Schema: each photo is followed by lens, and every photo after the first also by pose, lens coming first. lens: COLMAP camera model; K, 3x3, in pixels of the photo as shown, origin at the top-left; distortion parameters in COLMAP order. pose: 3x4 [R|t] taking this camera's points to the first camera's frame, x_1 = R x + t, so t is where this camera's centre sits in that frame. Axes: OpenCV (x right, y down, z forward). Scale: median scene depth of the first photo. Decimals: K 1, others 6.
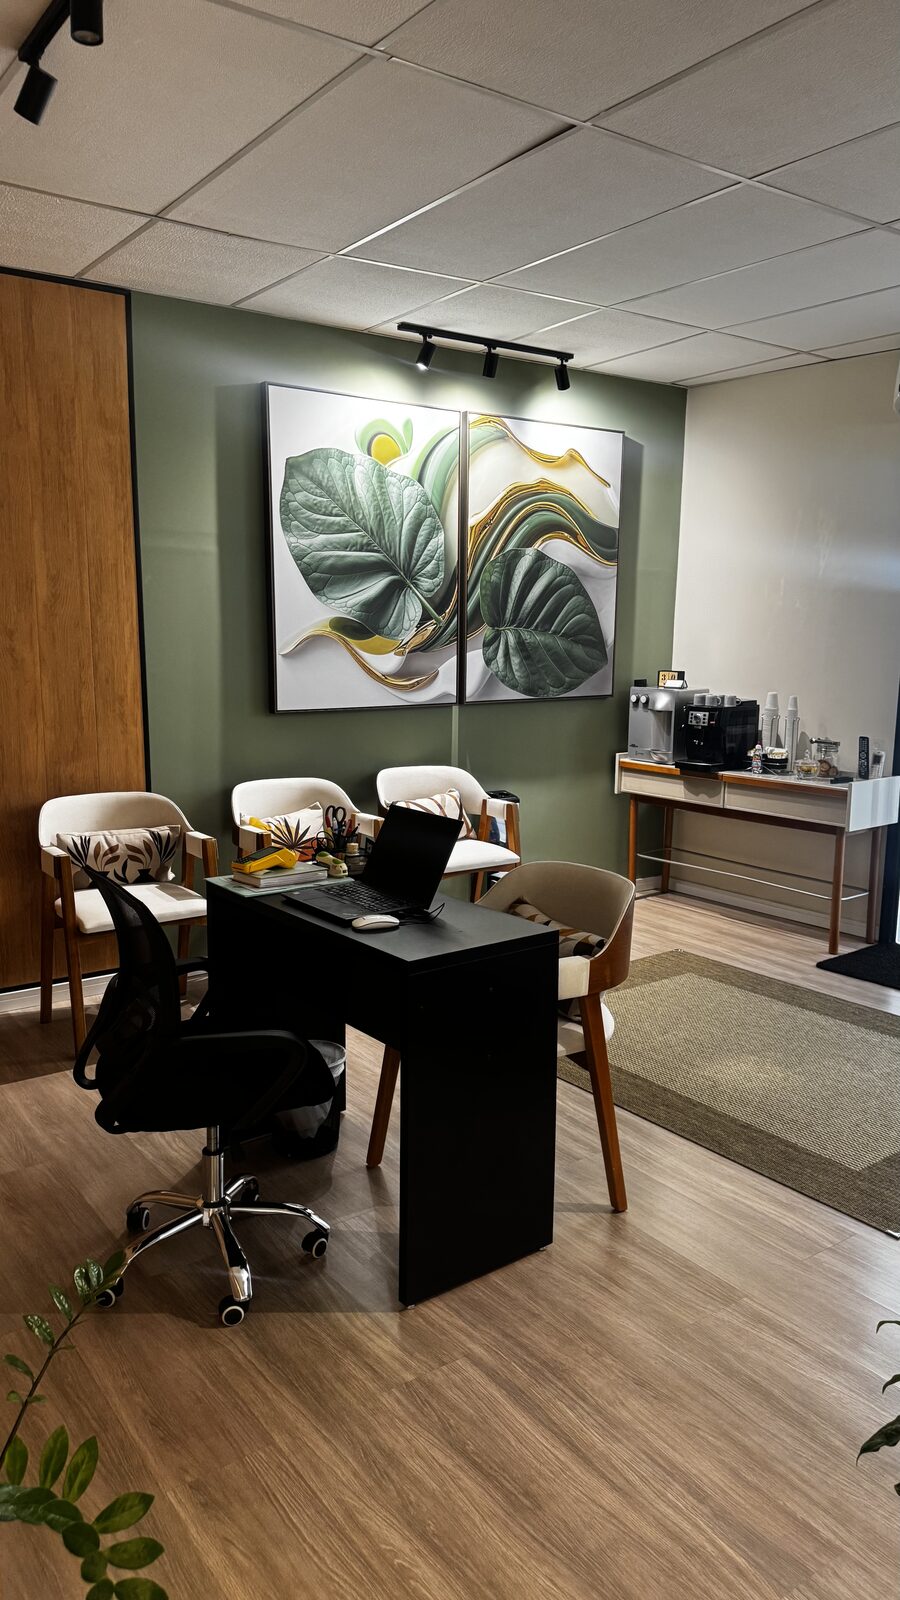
lens RADIAL K [[1111.1, 0, 444.2], [0, 1111.1, 797.3], [0, 0, 1]] dist [0.148574, -0.111898]
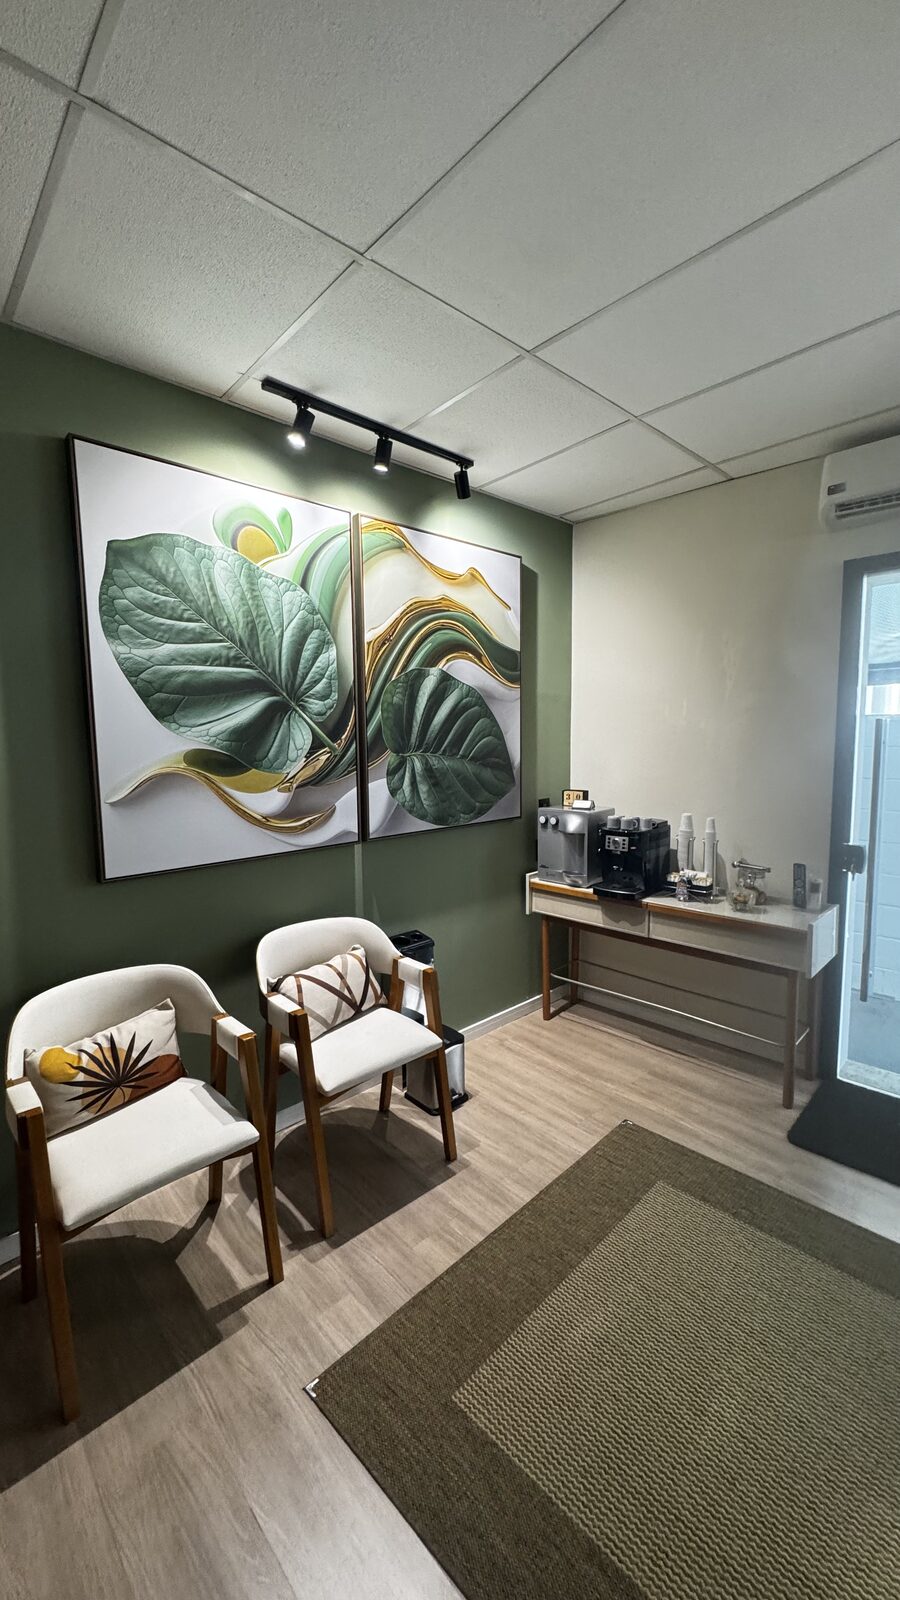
lens RADIAL K [[643.8, 0, 450.0], [0, 643.8, 800.0], [0, 0, 1]] dist [-0.000726, 0.000021]
pose [[0.991795, -0.034354, 0.123134, 0.021181], [0.041583, 0.997529, -0.056625, -0.086081], [-0.120885, 0.061280, 0.990773, 0.495571]]
